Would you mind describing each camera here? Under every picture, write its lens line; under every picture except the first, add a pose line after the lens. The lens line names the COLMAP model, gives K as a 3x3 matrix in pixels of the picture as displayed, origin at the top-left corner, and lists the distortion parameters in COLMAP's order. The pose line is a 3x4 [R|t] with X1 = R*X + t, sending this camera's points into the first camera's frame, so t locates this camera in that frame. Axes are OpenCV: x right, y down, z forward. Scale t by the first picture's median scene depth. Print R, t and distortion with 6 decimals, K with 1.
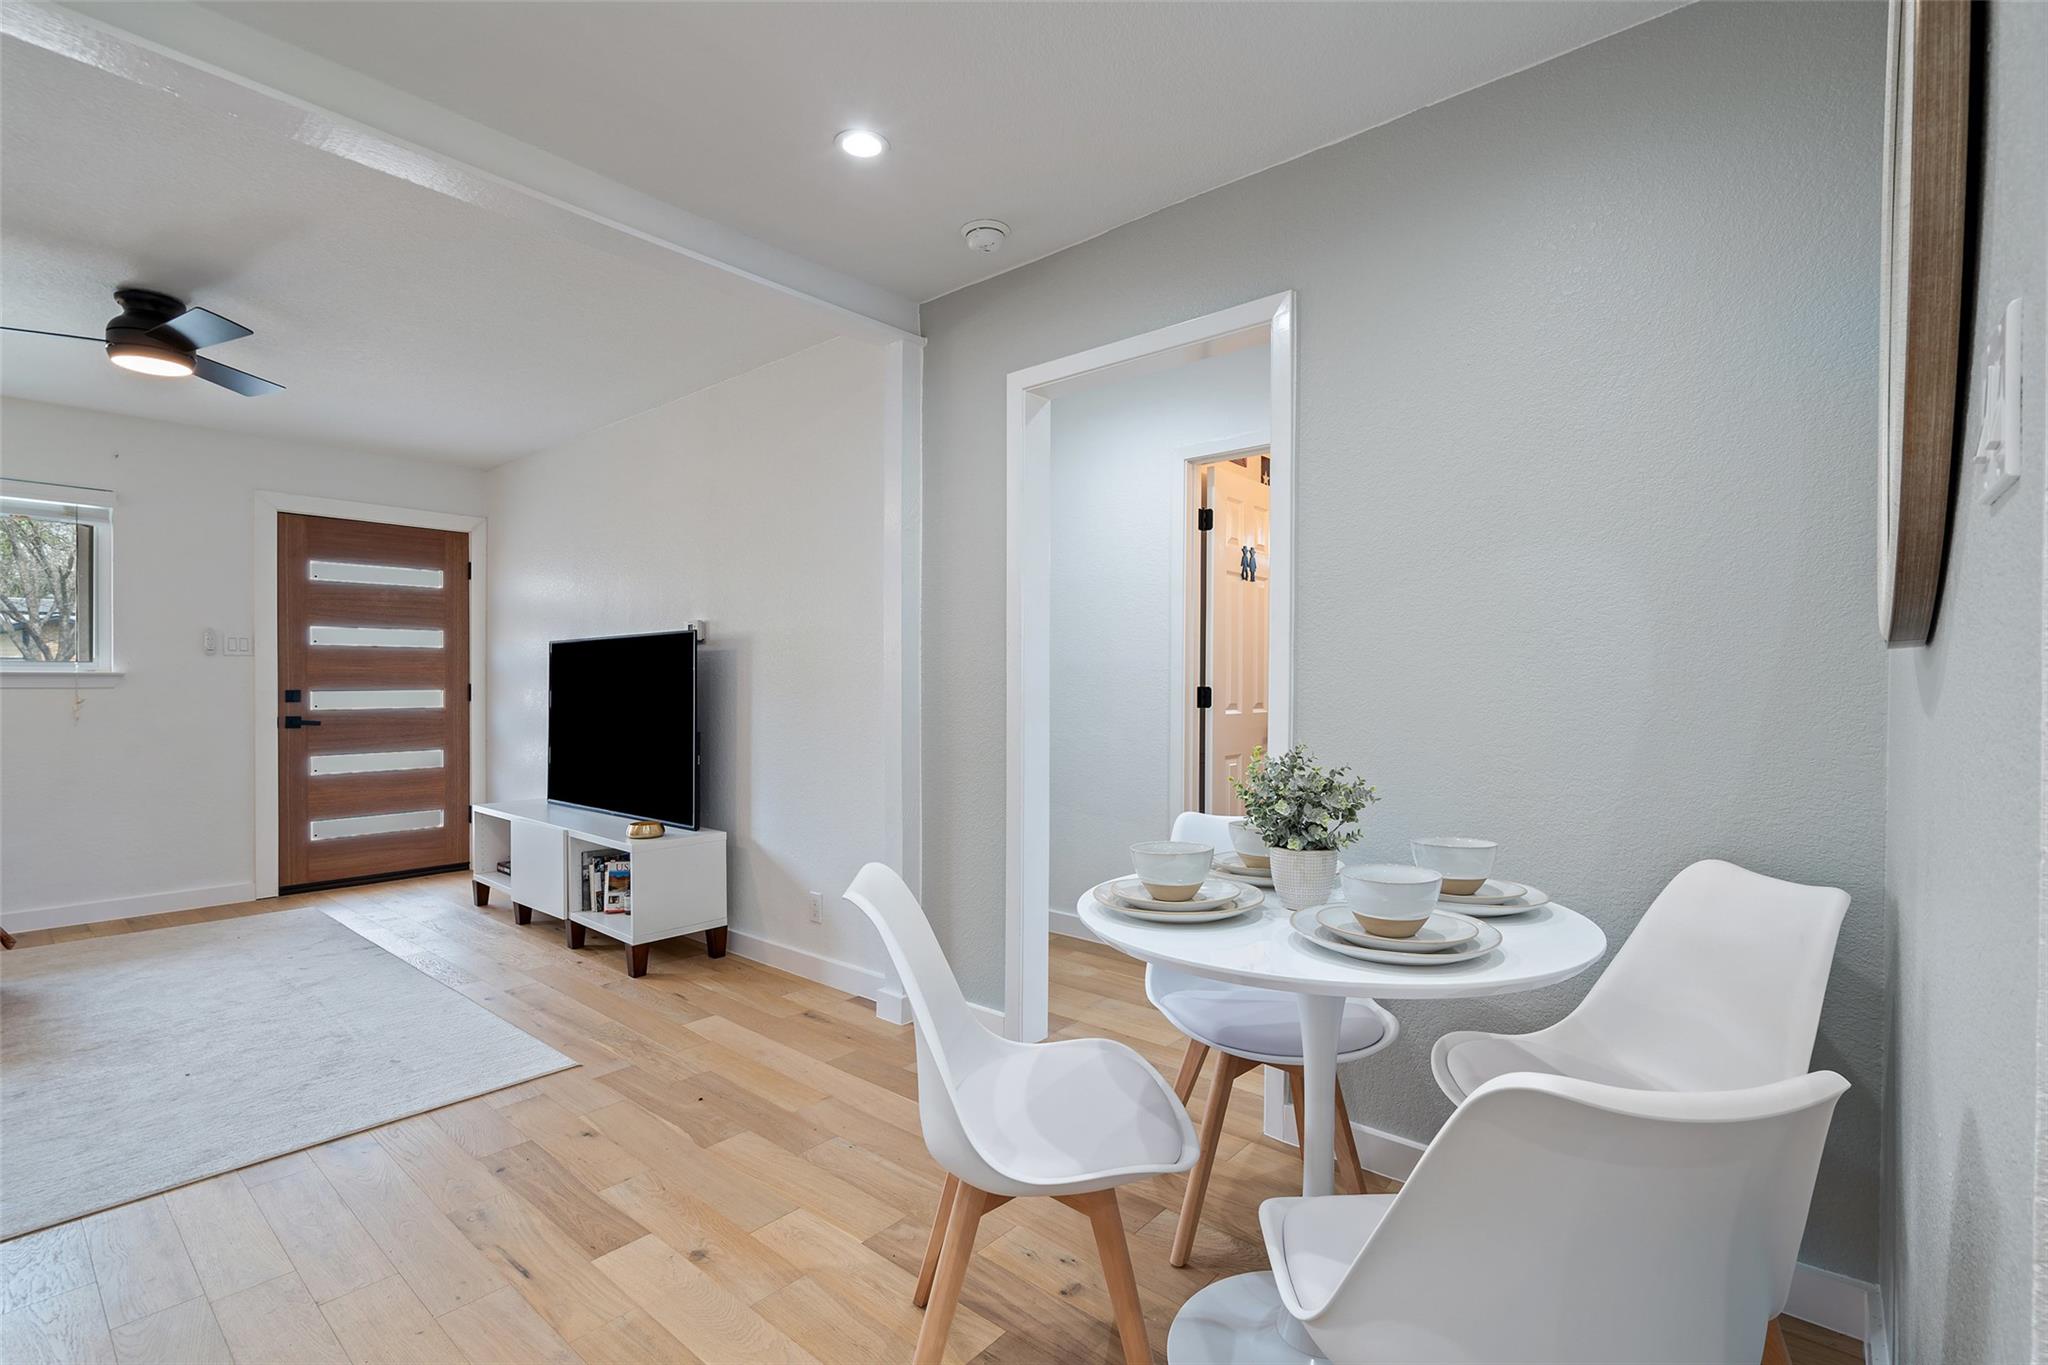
lens RADIAL K [[933.9, 0, 1028.1], [0, 933.9, 686.7], [0, 0, 1]] dist [-0.000672, -0.002065]
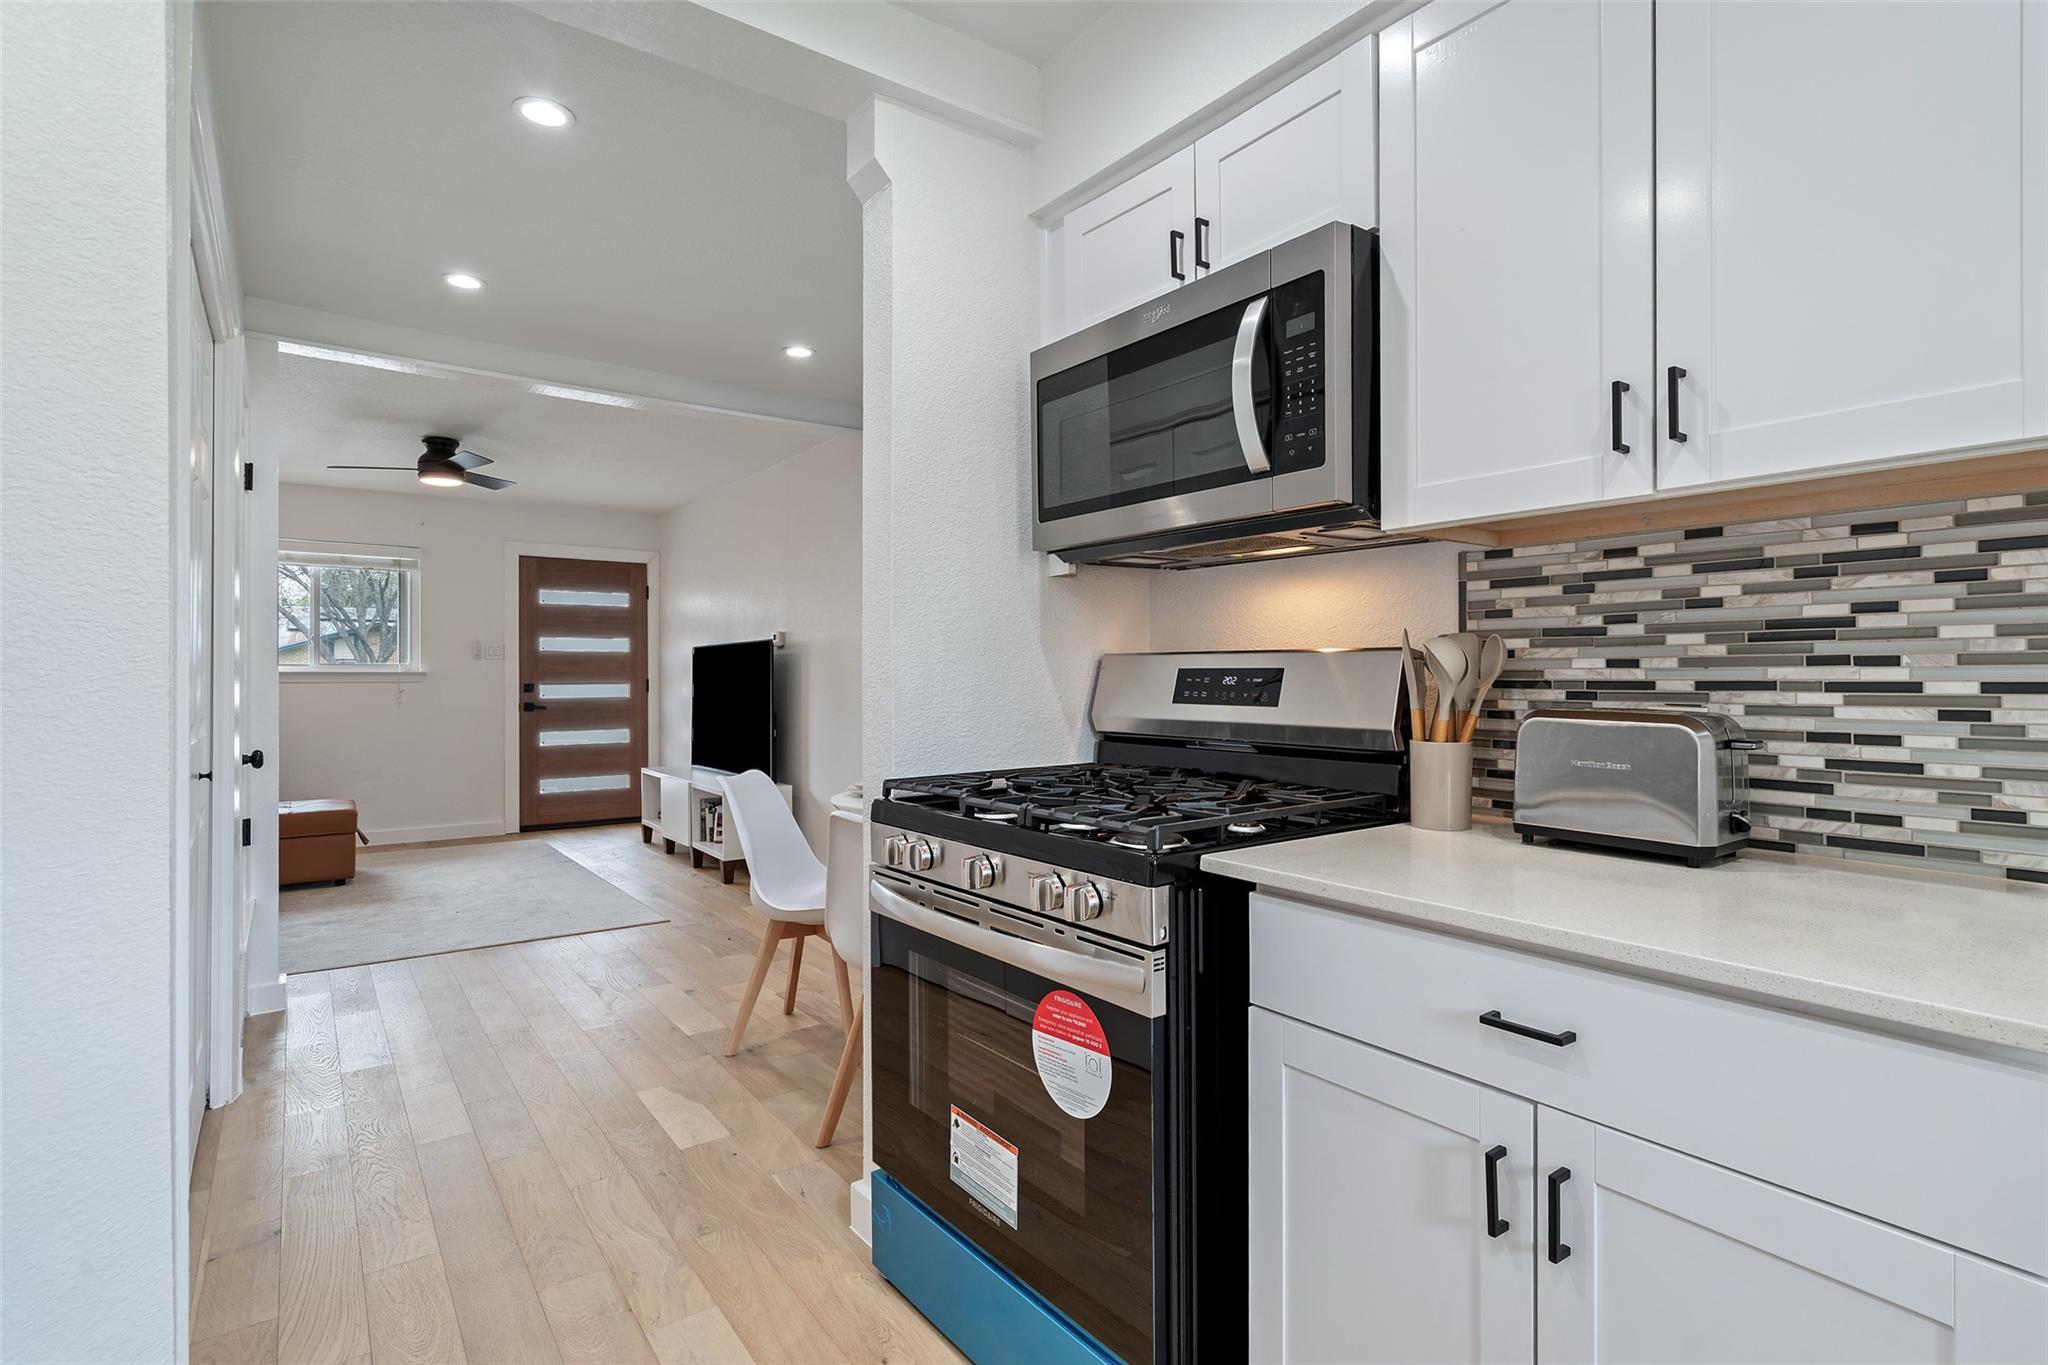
lens RADIAL K [[1009.7, 0, 1021.5], [0, 1009.7, 675.9], [0, 0, 1]] dist [-0.002702, 0.000402]
pose [[0.971962, -0.003148, -0.235117, 0.281504], [0.001607, 0.999976, -0.006745, 0.003386], [0.235133, 0.006178, 0.971944, -0.290564]]
